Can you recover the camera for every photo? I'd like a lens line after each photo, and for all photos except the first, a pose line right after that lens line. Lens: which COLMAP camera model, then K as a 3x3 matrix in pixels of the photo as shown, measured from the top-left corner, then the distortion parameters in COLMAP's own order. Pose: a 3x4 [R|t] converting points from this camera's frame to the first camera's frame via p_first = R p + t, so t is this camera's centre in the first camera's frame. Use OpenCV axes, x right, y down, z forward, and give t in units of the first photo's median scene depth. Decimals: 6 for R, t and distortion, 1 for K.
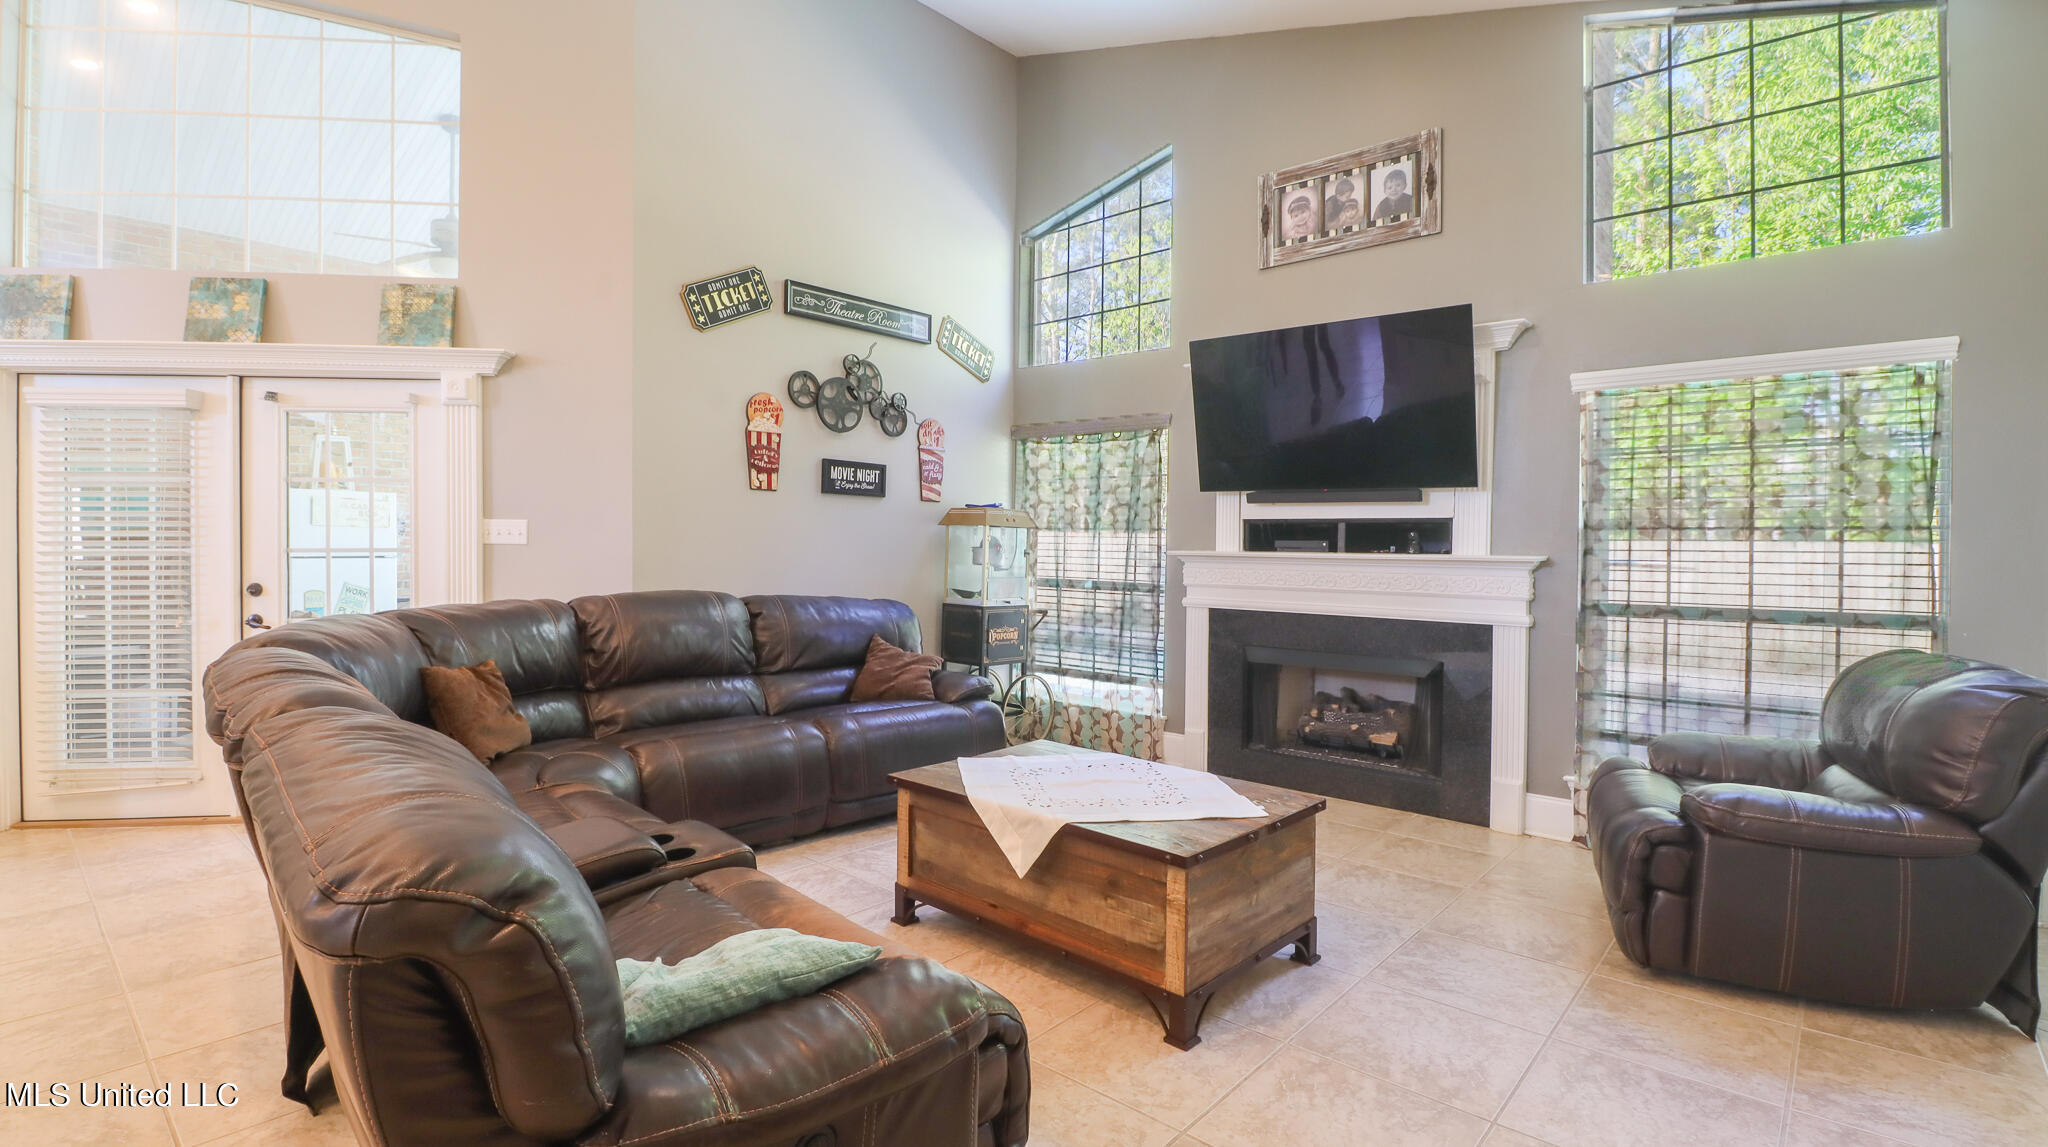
lens RADIAL K [[978.2, 0, 987.1], [0, 978.2, 550.0], [0, 0, 1]] dist [0.023024, -0.033617]
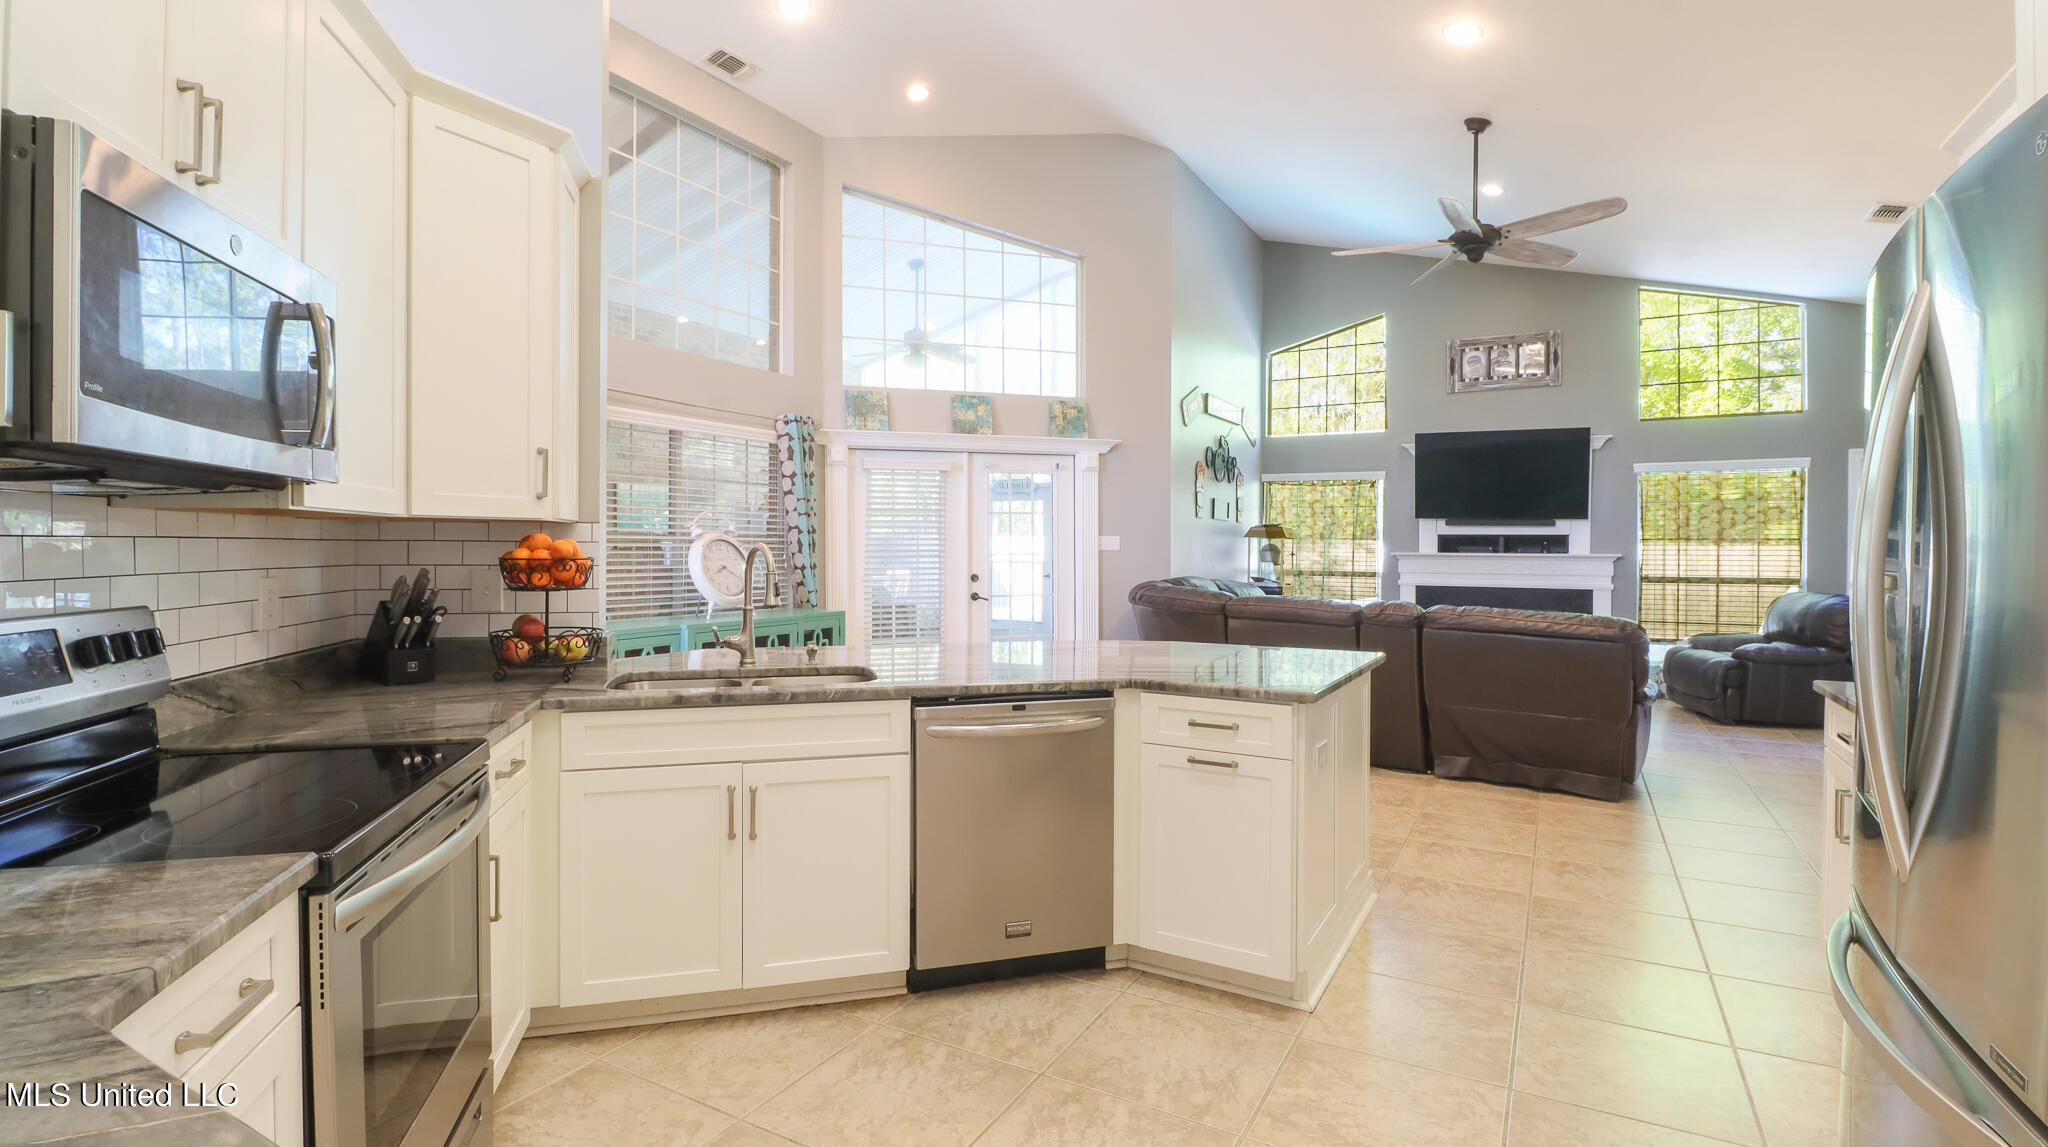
lens RADIAL K [[949.7, 0, 1024.0], [0, 949.7, 573.5], [0, 0, 1]] dist [0.000962, 0.000192]
pose [[0.978183, -0.009654, 0.207519, -0.982211], [0.005608, 0.999783, 0.020076, 0.000555], [-0.207668, -0.018475, 0.978025, -0.620631]]
